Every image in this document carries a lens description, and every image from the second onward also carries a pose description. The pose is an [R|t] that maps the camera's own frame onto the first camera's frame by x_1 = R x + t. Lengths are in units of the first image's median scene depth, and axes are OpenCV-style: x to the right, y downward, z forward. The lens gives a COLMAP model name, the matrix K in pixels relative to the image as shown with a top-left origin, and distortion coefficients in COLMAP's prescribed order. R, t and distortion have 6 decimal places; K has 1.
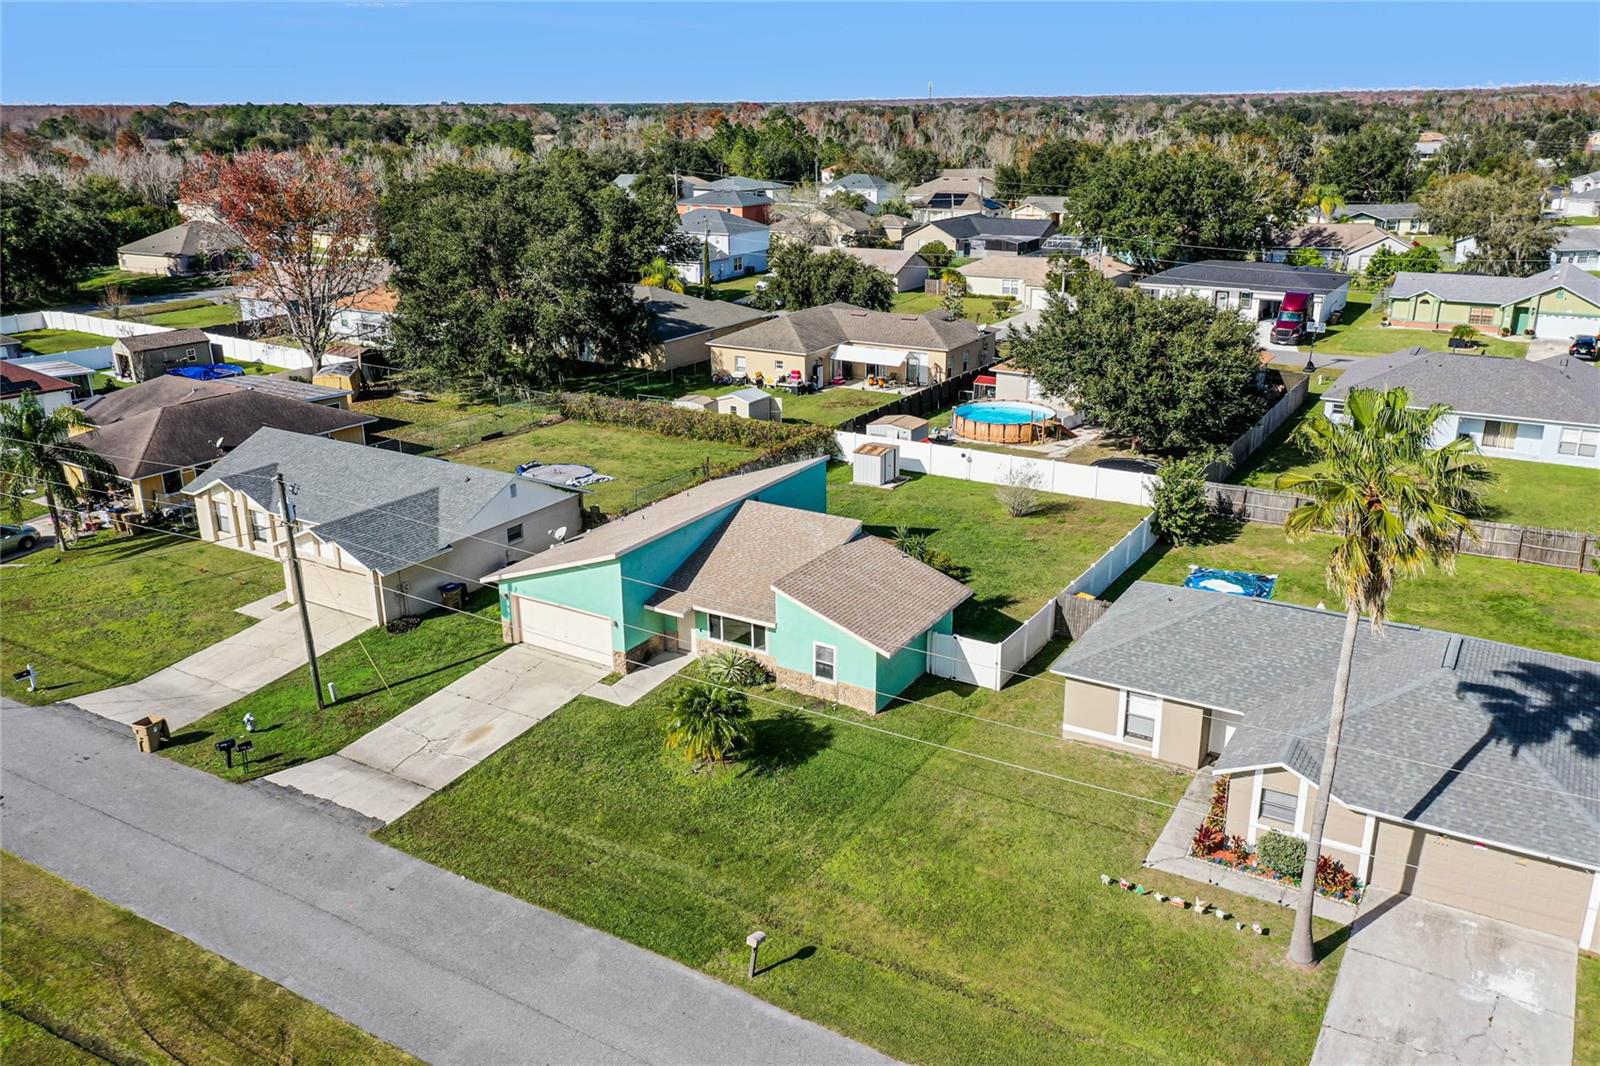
lens RADIAL K [[1253.5, 0, 796.7], [0, 1253.5, 536.3], [0, 0, 1]] dist [0.016072, -0.011327]
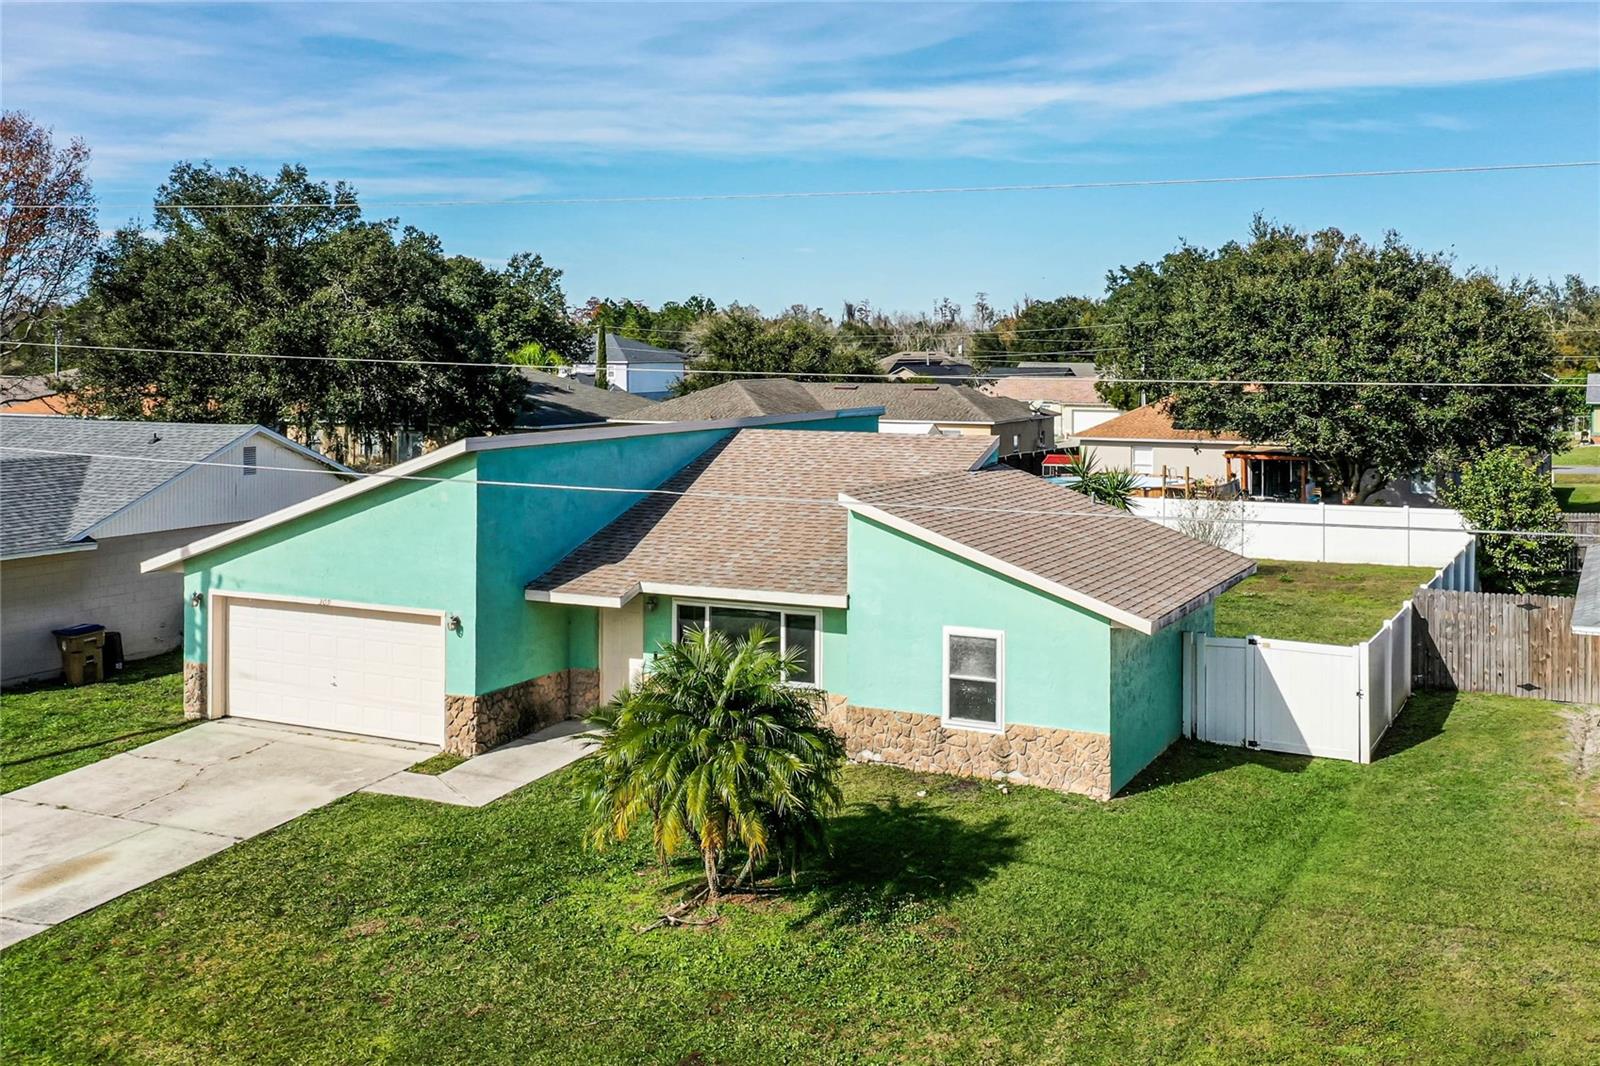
lens RADIAL K [[1618.8, 0, 849.8], [0, 1618.8, 367.4], [0, 0, 1]] dist [0.008586, 0.000000]
pose [[0.995024, 0.008114, 0.099307, -0.064166], [0.023513, 0.949406, -0.313170, 0.152096], [-0.096824, 0.313947, 0.944491, 0.424229]]
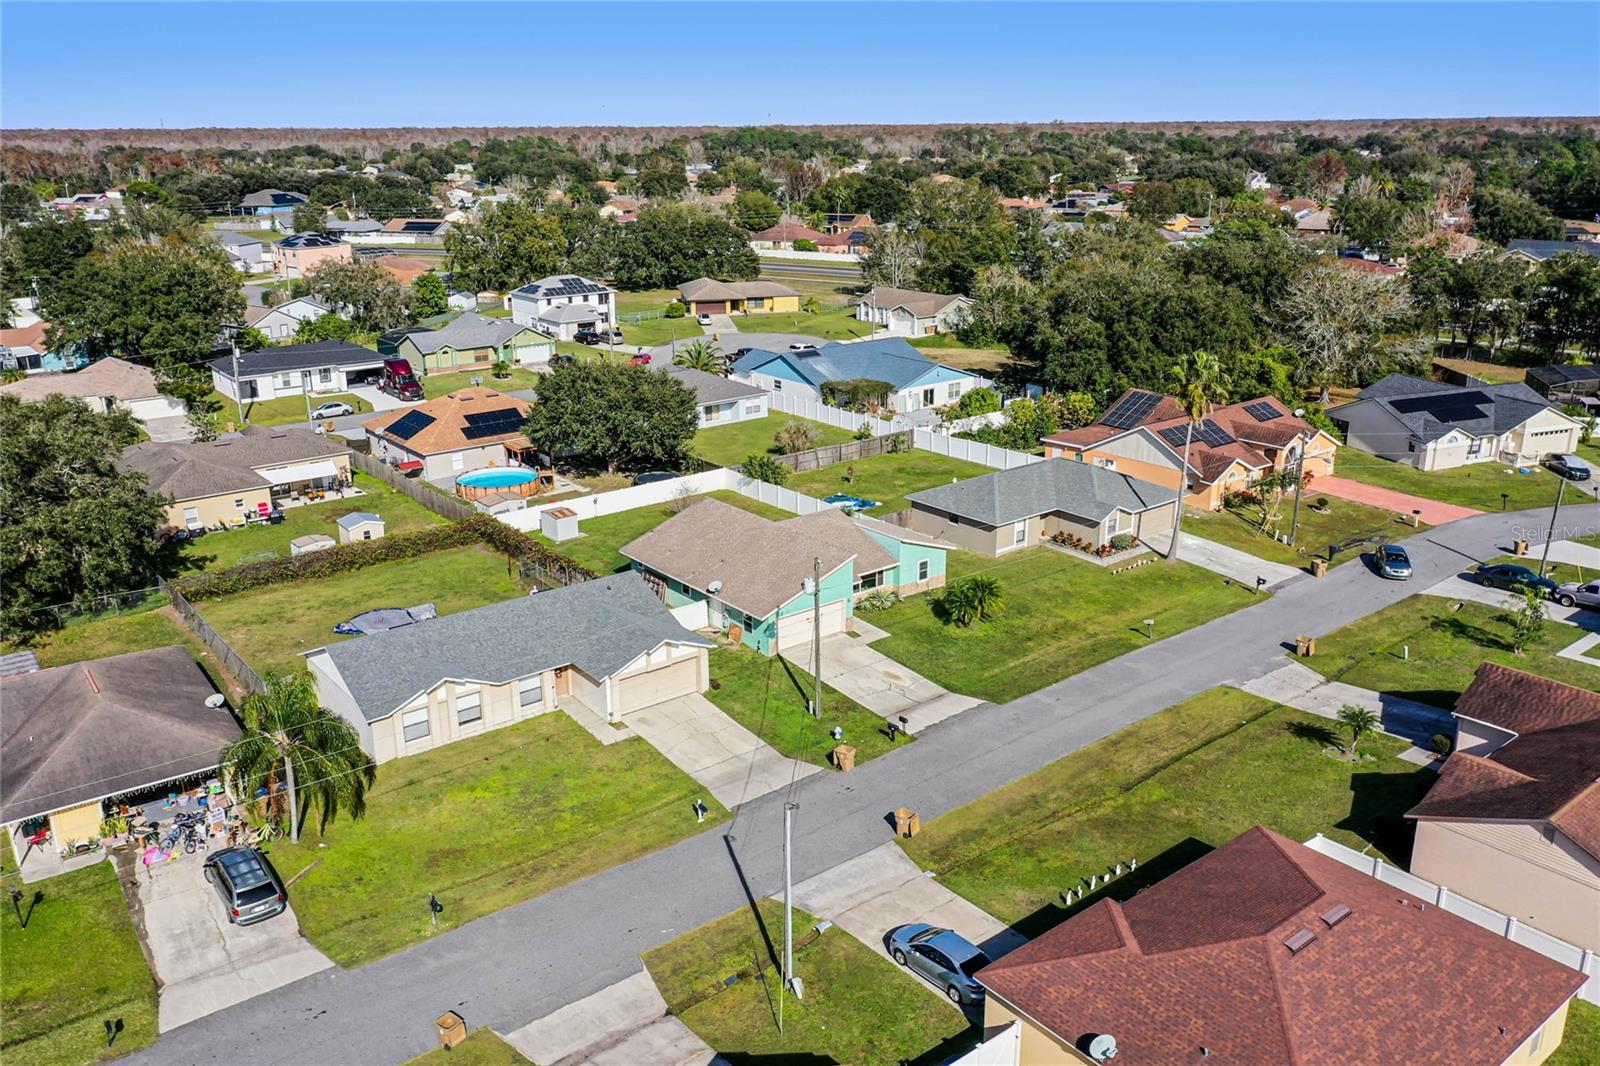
lens RADIAL K [[1253.5, 0, 798.1], [0, 1253.5, 528.6], [0, 0, 1]] dist [0.016072, -0.011327]
pose [[0.341707, -0.280108, 0.897093, -1.489616], [0.310233, 0.934663, 0.173670, -0.295805], [-0.887126, 0.218964, 0.406280, 0.367750]]
